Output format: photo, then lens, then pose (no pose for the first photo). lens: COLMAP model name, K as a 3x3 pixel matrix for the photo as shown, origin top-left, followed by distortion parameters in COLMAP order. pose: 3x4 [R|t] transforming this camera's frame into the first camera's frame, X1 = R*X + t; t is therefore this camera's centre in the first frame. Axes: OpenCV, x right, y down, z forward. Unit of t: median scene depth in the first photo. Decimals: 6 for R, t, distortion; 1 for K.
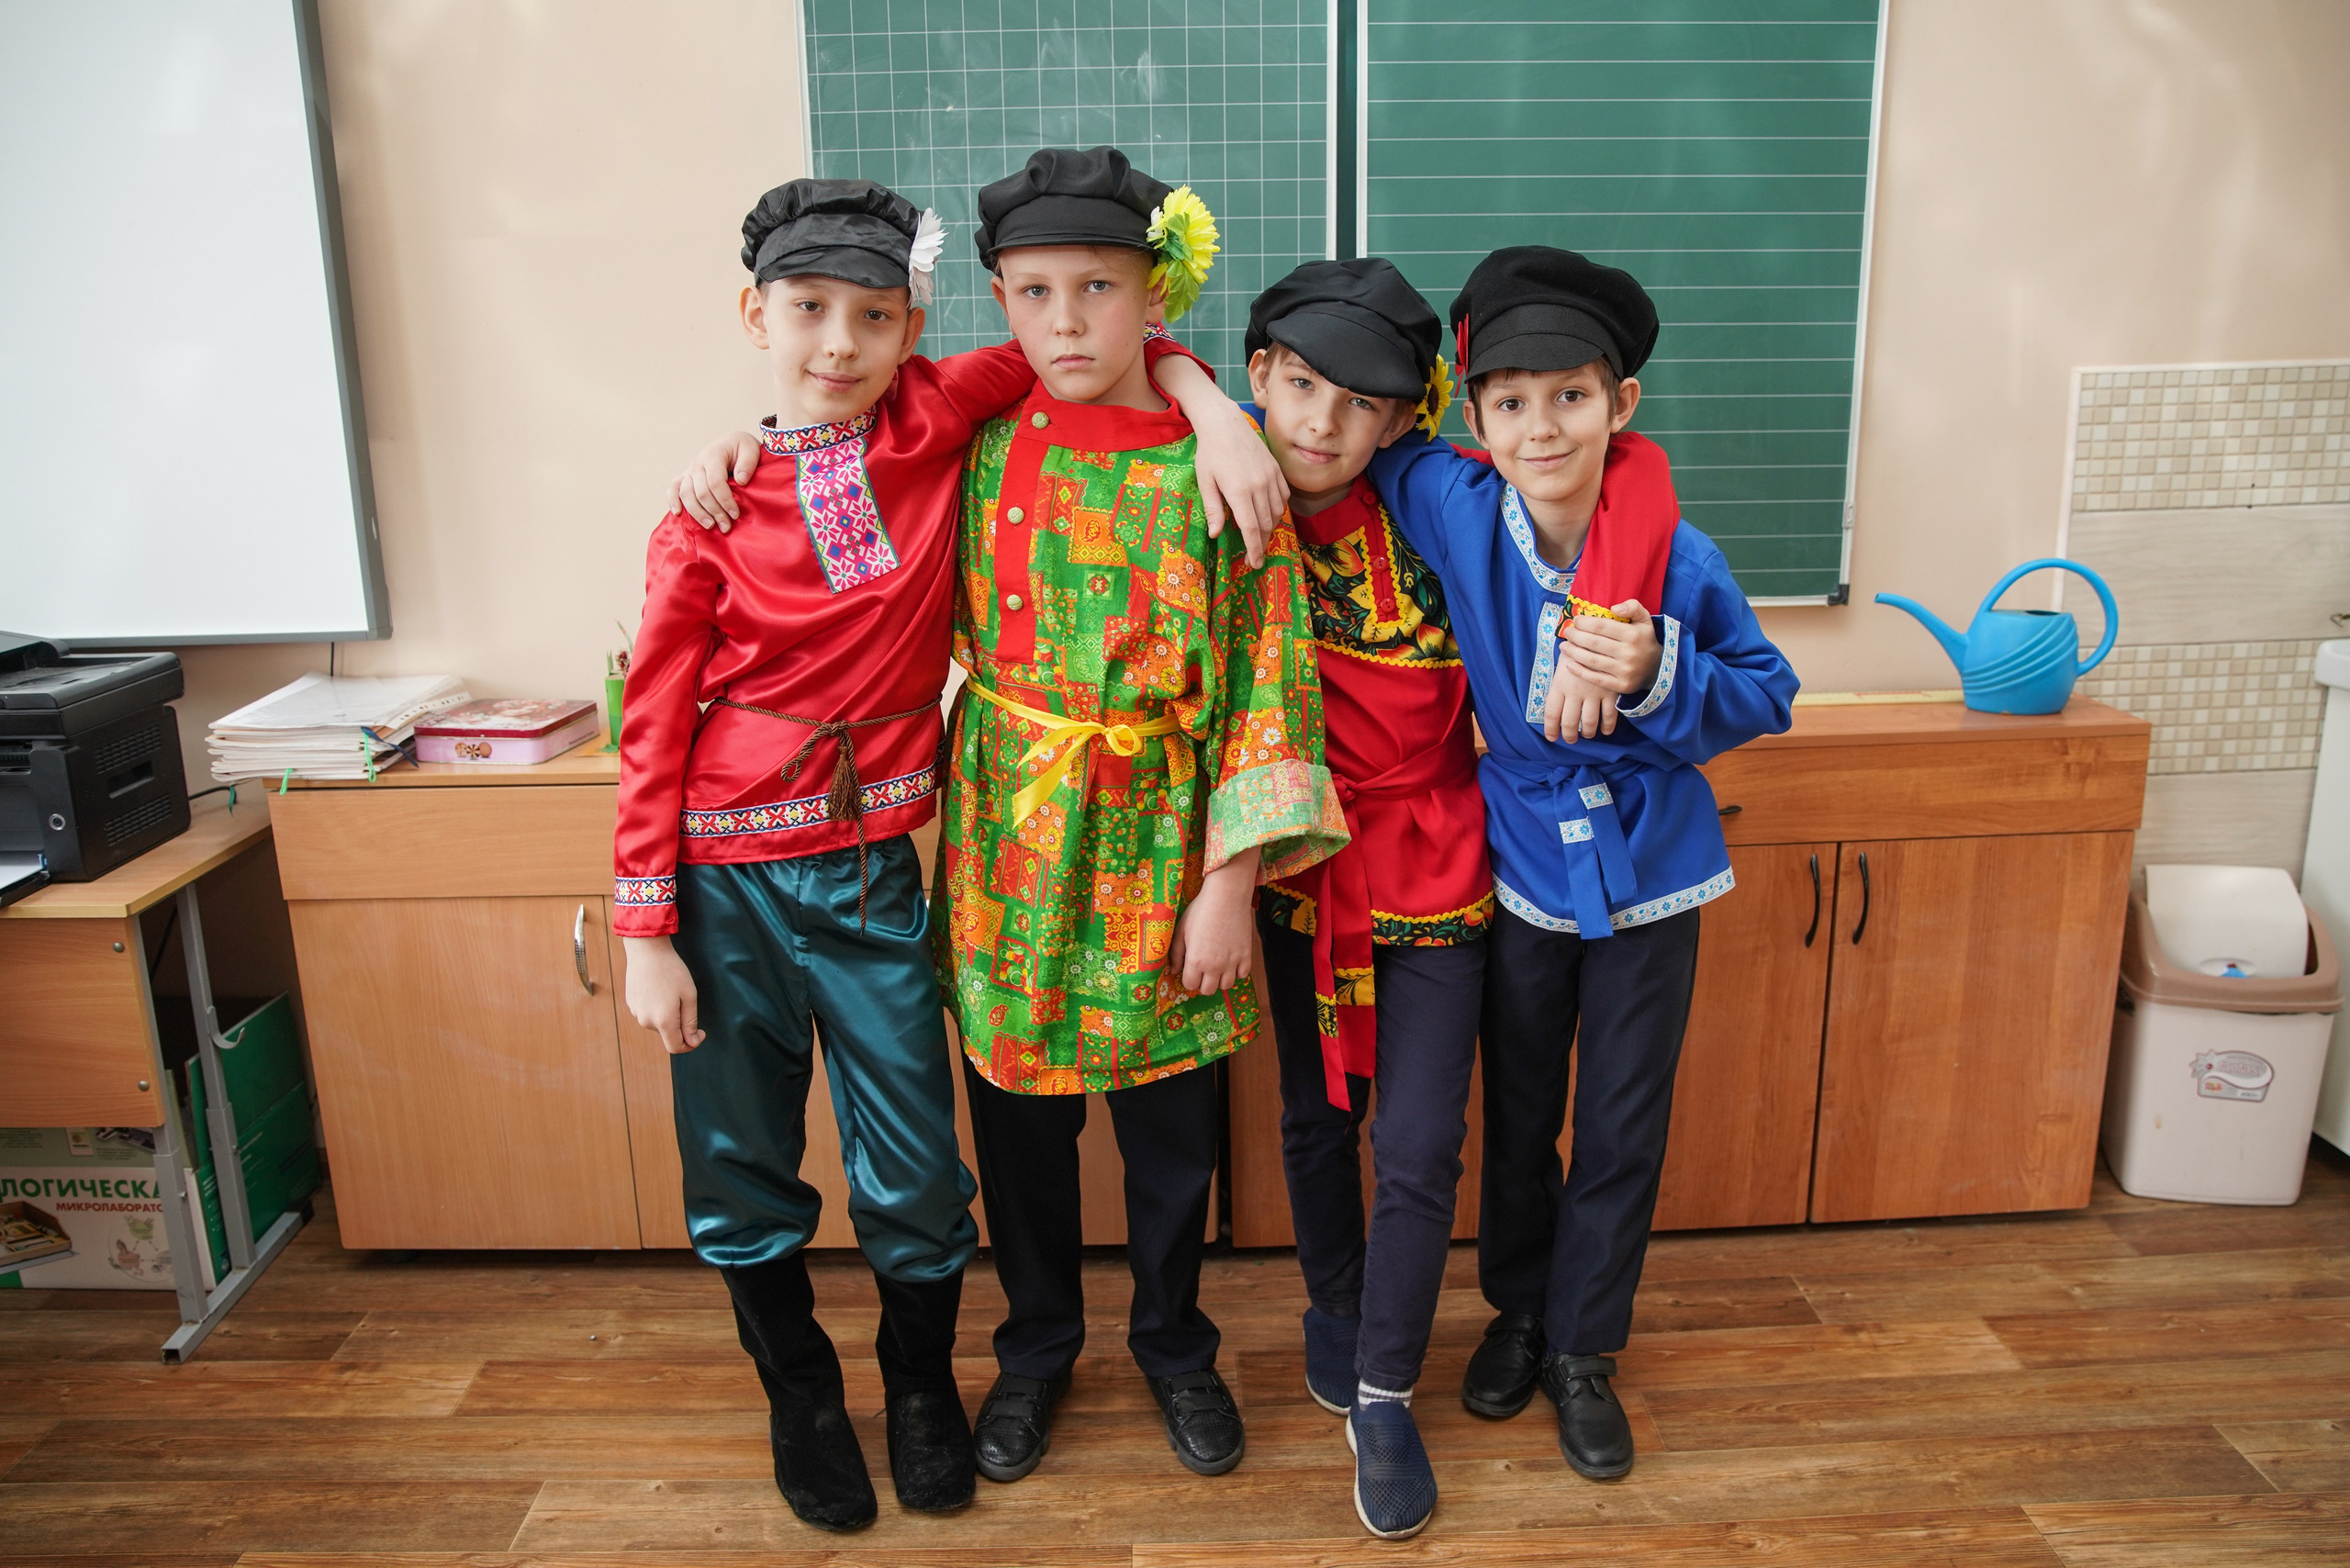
lens RADIAL K [[1732.0, 0, 1164.3], [0, 1732.0, 786.6], [0, 0, 1]] dist [-0.111333, 0.083885]
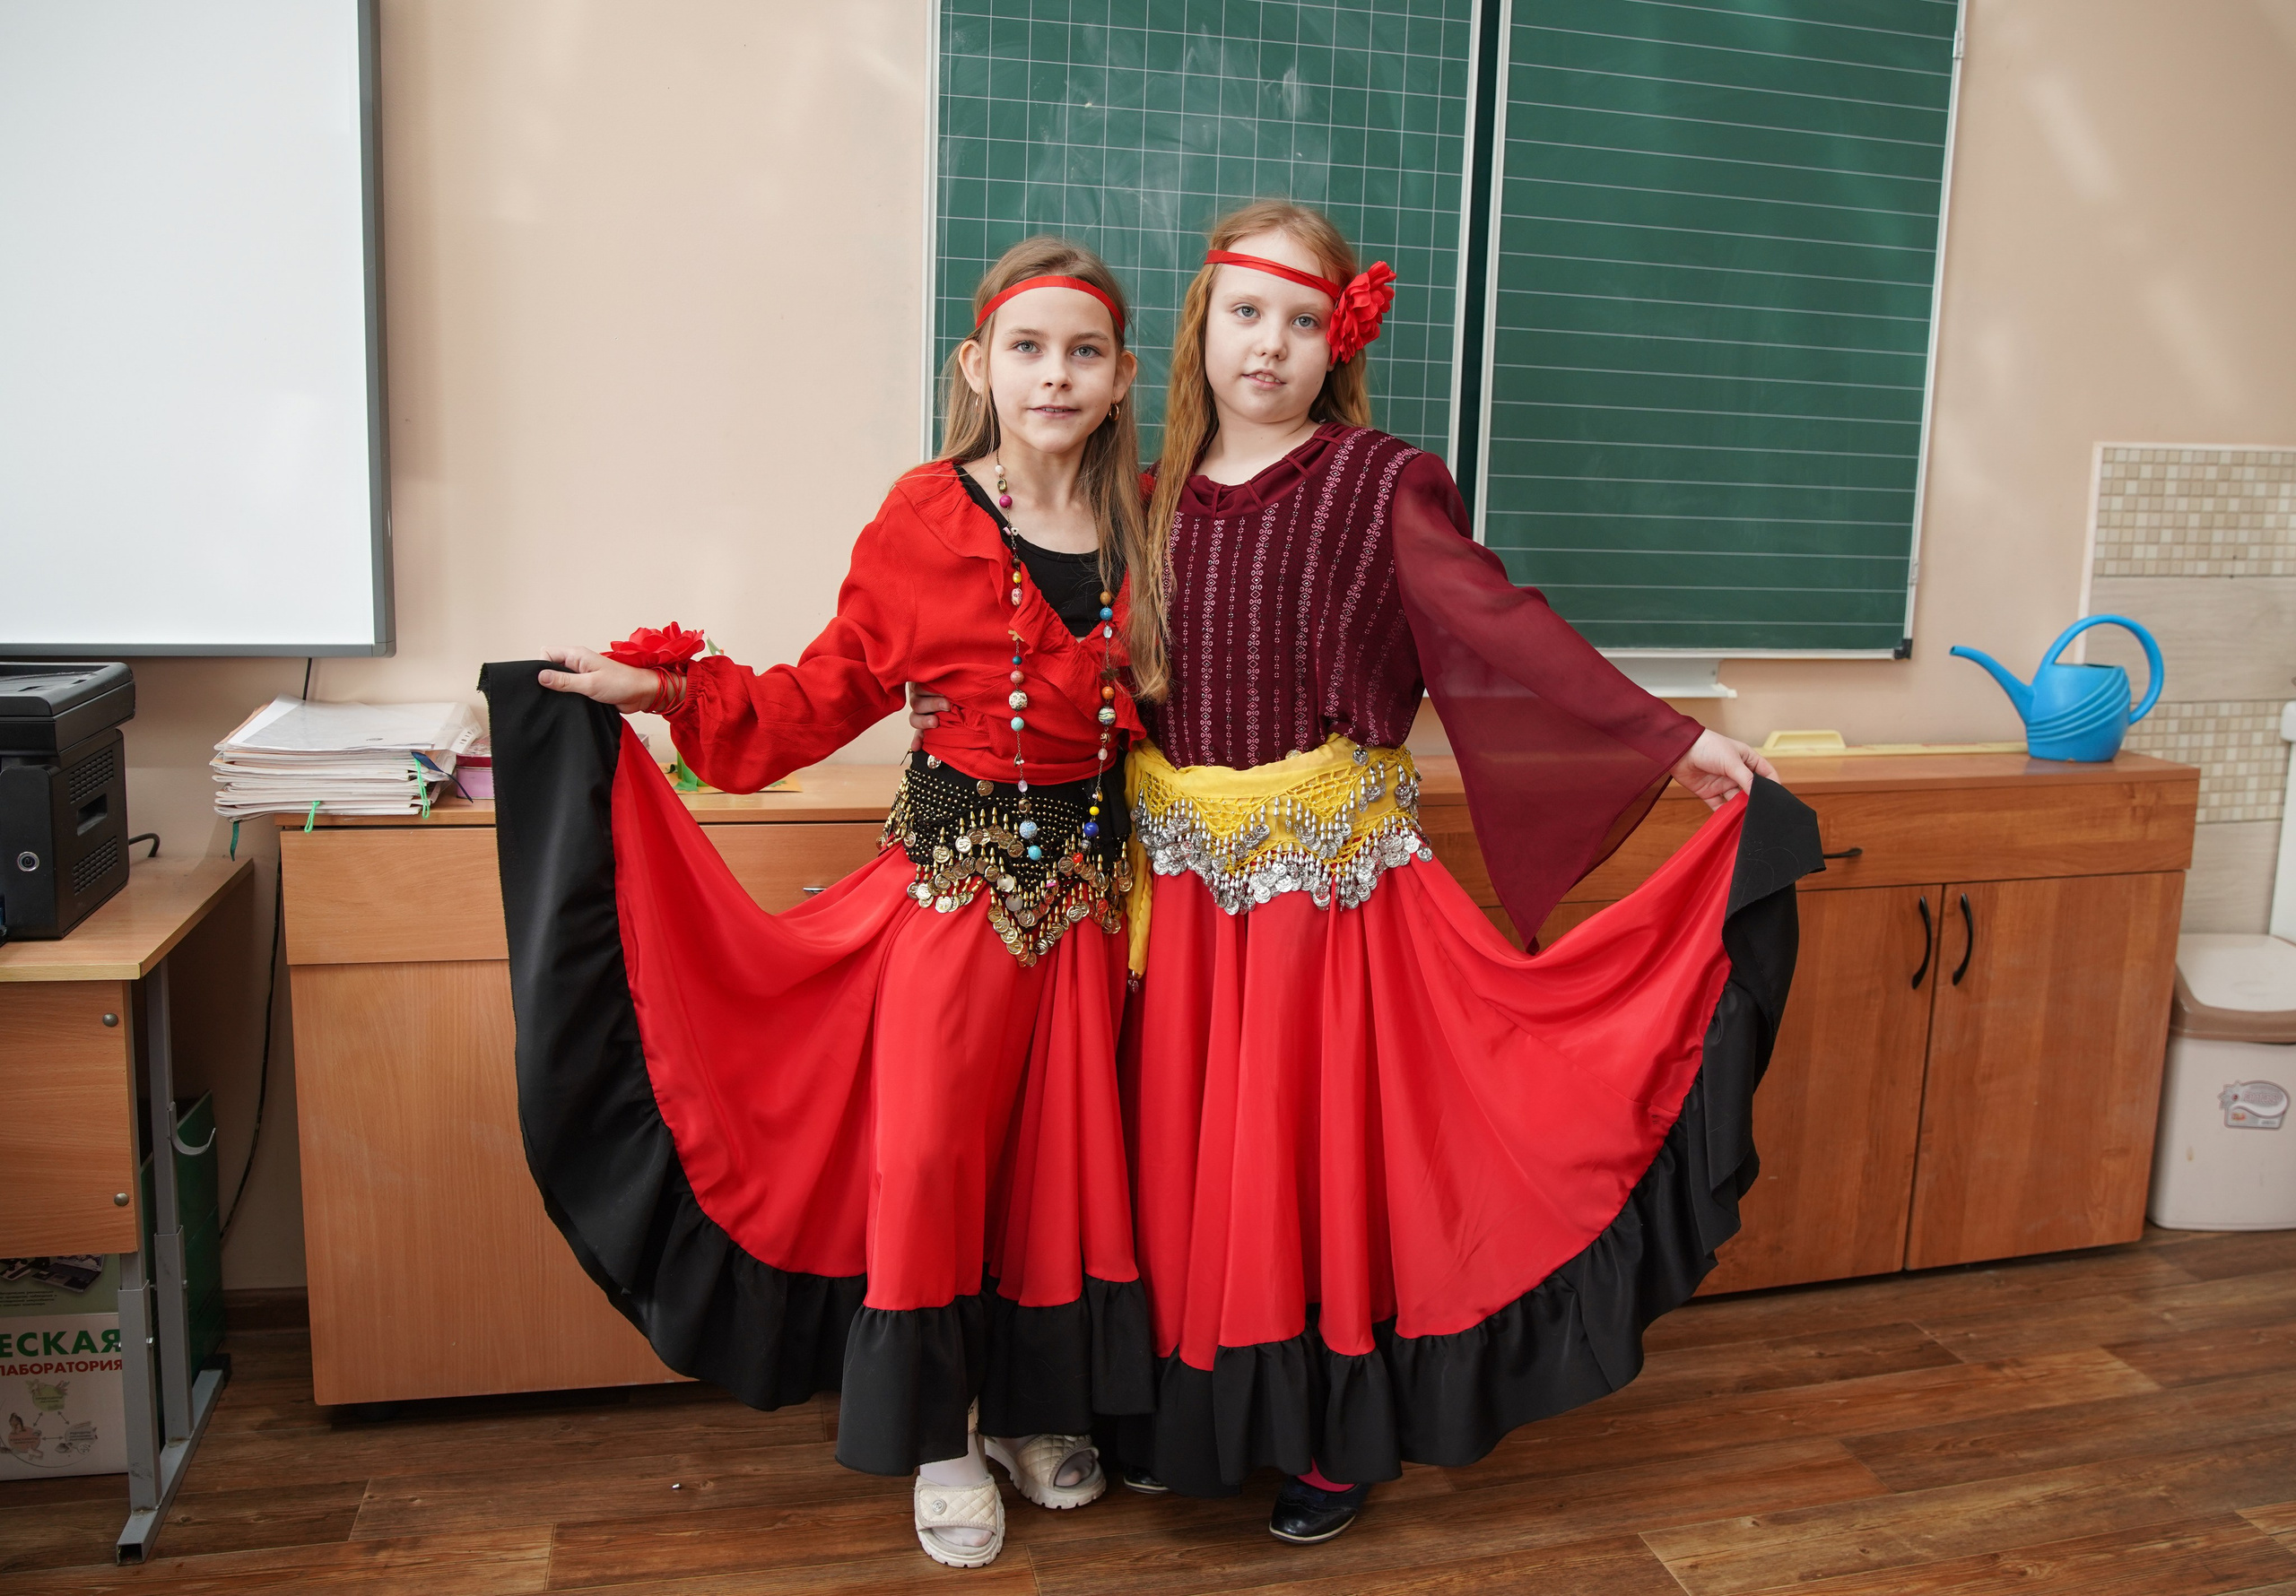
lens RADIAL K [[1855.4, 0, 1184.1], [0, 1855.4, 754.1], [0, 0, 1]] dist [-0.114355, 0.087956]
pose [[0.970619, 0.011428, 0.240351, -0.311120], [0.010582, 0.995878, -0.090086, 0.048791], [-0.240389, 0.089983, 0.966497, 0.045056]]
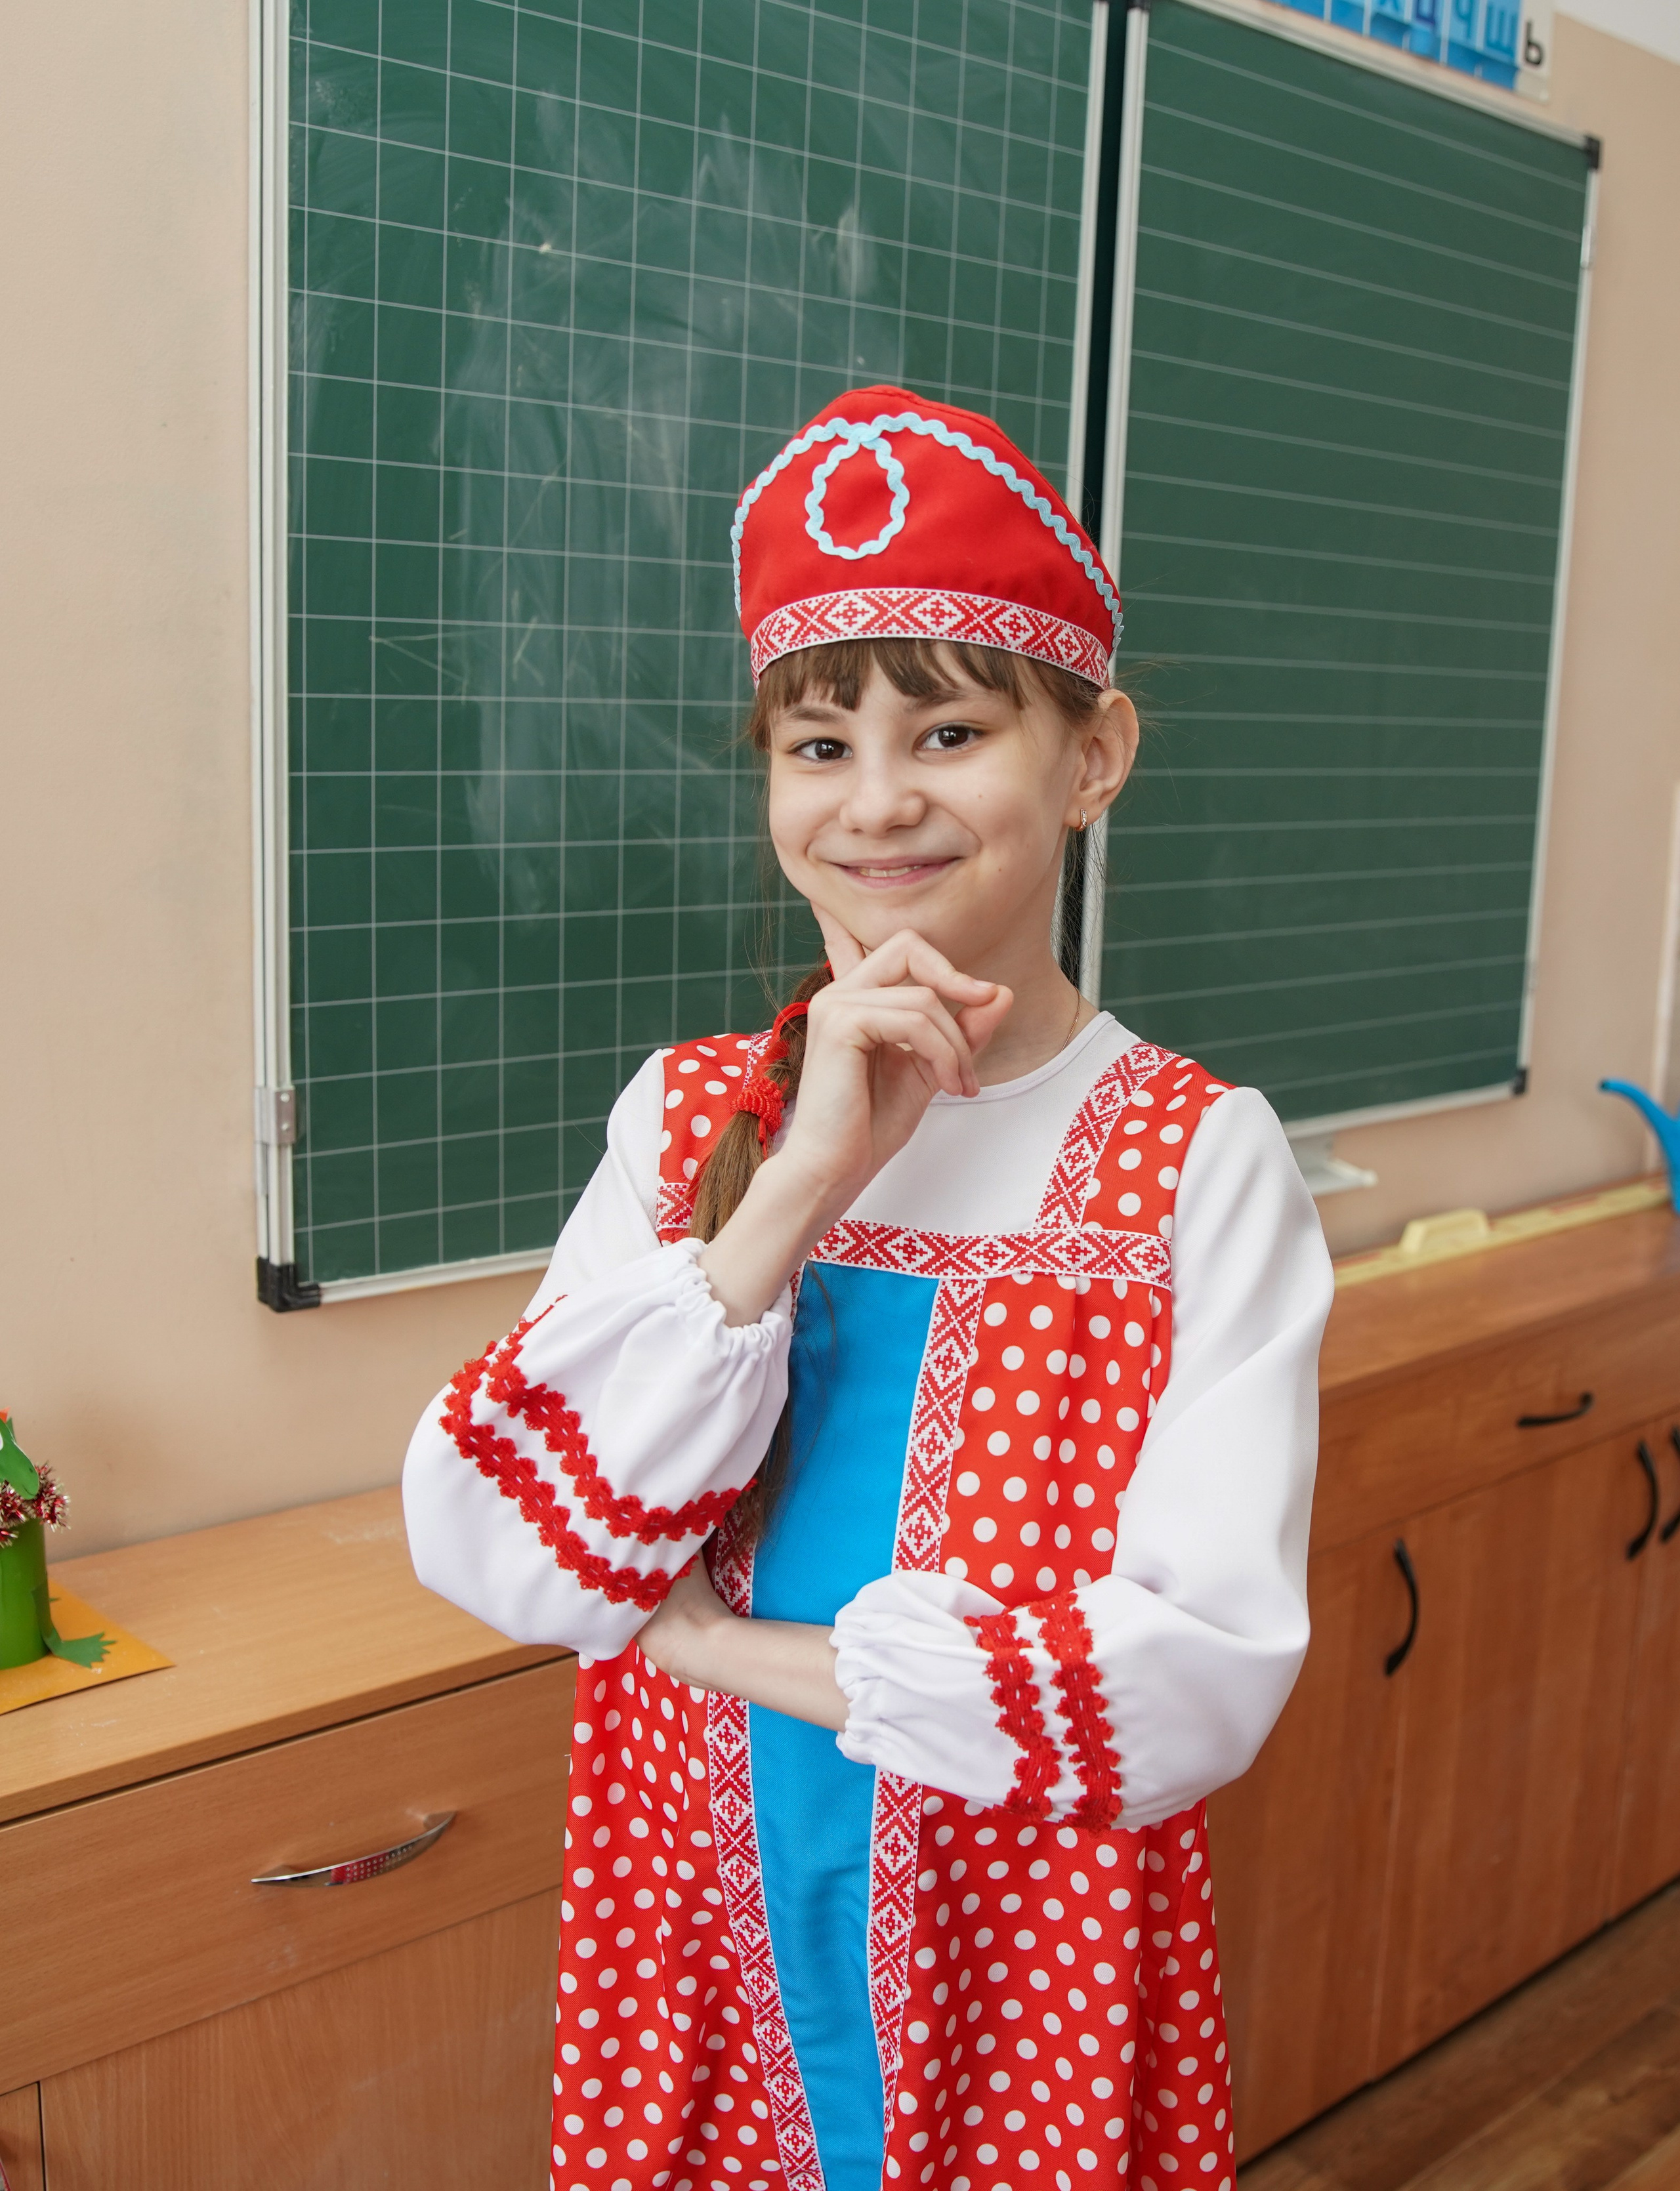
lens RADIAL K [[2350.3, 0, 977.2], [0, 2350.3, 1108.2], [0, 0, 1]] dist [-0.118263, 0.085368]
pose [[0.721216, -0.080793, 0.687983, -0.513550], [0.123583, 0.992249, -0.013028, -0.125219], [-0.681597, 0.094419, 0.725610, 0.448645]]
